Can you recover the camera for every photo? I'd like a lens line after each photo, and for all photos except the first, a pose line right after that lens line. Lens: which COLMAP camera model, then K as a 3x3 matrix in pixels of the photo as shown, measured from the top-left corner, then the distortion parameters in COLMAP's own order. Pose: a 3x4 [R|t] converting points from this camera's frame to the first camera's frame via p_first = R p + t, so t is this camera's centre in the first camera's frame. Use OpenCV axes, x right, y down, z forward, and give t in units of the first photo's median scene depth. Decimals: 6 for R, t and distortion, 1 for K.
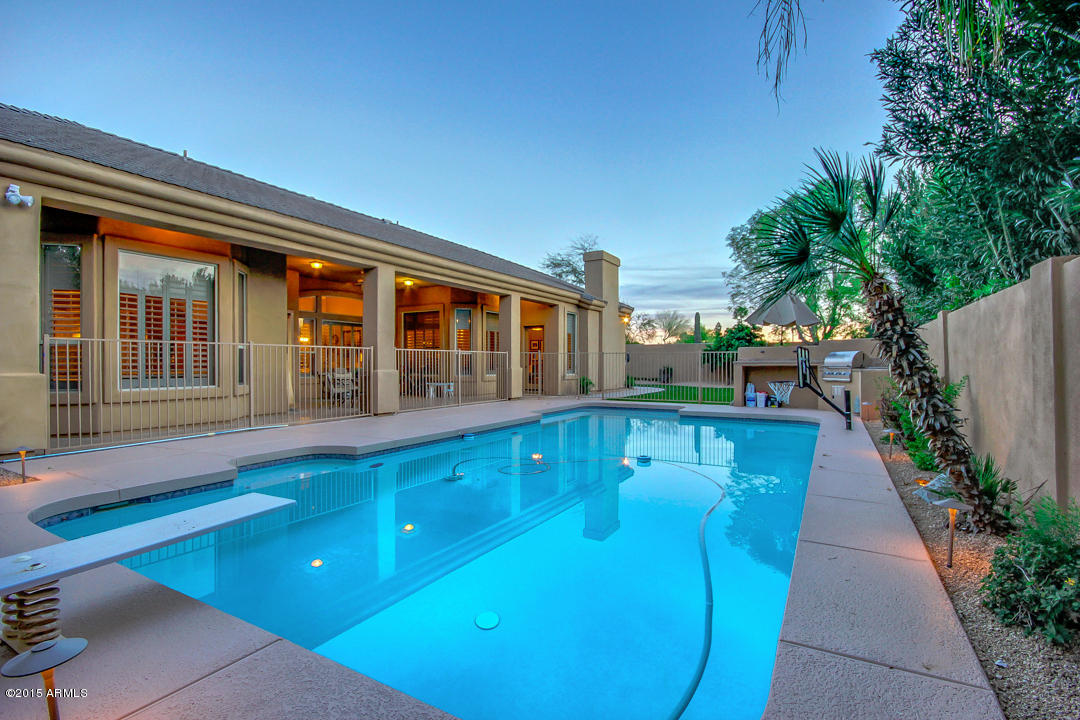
lens RADIAL K [[504.4, 0, 547.2], [0, 504.4, 361.5], [0, 0, 1]] dist [-0.002548, 0.000548]
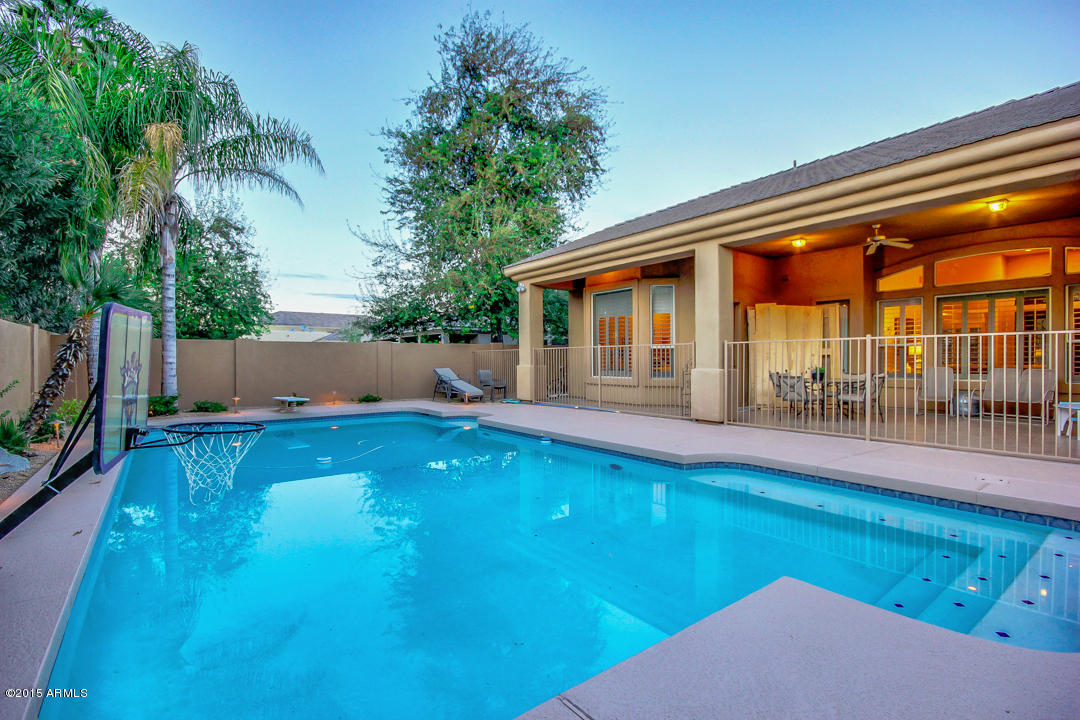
lens RADIAL K [[512.3, 0, 540.0], [0, 512.3, 360.0], [0, 0, 1]] dist [-0.000869, -0.000383]
pose [[-0.405773, 0.002955, -0.913969, 0.370500], [0.004657, 0.999988, 0.001165, -0.000090], [0.913962, -0.003783, -0.405782, 0.715602]]
